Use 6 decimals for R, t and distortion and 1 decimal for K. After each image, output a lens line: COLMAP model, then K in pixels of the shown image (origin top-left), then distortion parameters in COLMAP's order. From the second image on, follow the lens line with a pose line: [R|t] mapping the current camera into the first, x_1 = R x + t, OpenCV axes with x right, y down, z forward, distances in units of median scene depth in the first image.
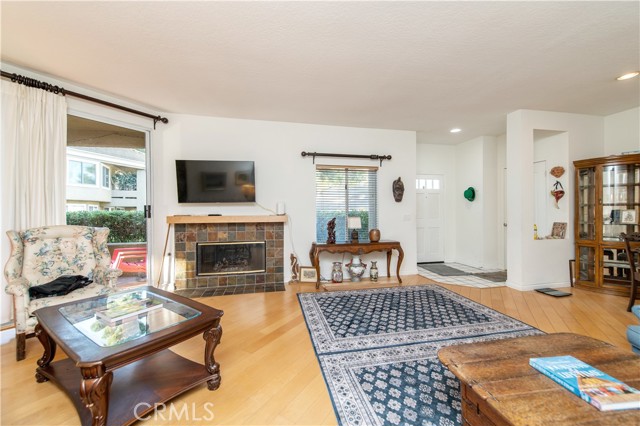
lens RADIAL K [[249.3, 0, 320.3], [0, 249.3, 214.1], [0, 0, 1]] dist [0.011825, -0.000738]
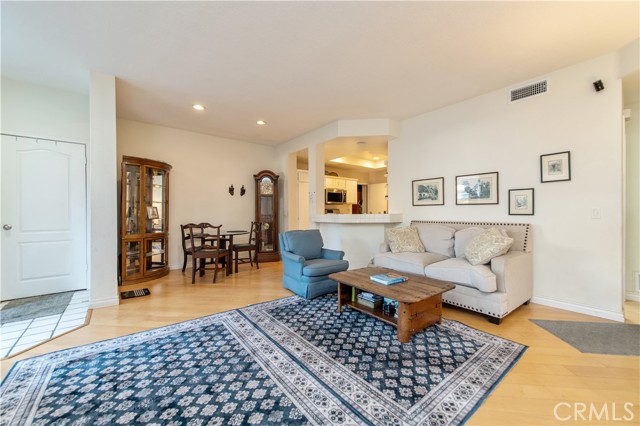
lens RADIAL K [[249.3, 0, 320.7], [0, 249.3, 212.2], [0, 0, 1]] dist [0.011825, -0.000738]
pose [[-0.451158, 0.010037, 0.892388, -0.305486], [0.006482, 0.999947, -0.007970, 0.030162], [-0.892420, 0.002188, -0.451200, 1.129686]]
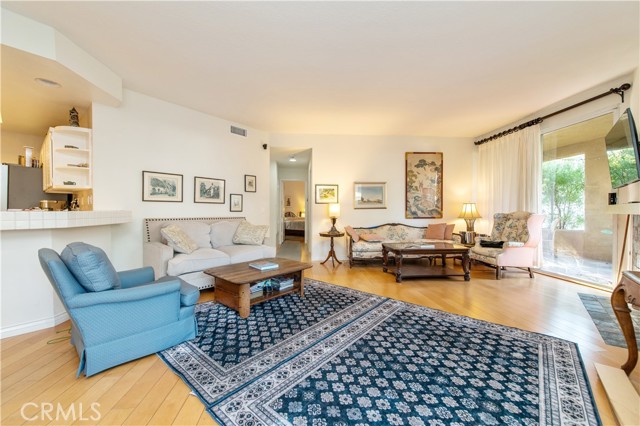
lens RADIAL K [[249.3, 0, 321.8], [0, 249.3, 212.5], [0, 0, 1]] dist [0.011825, -0.000738]
pose [[-0.785285, 0.009259, -0.619065, 0.967000], [0.003635, 0.999940, 0.010345, 0.030312], [0.619123, 0.005874, -0.785272, 1.522105]]
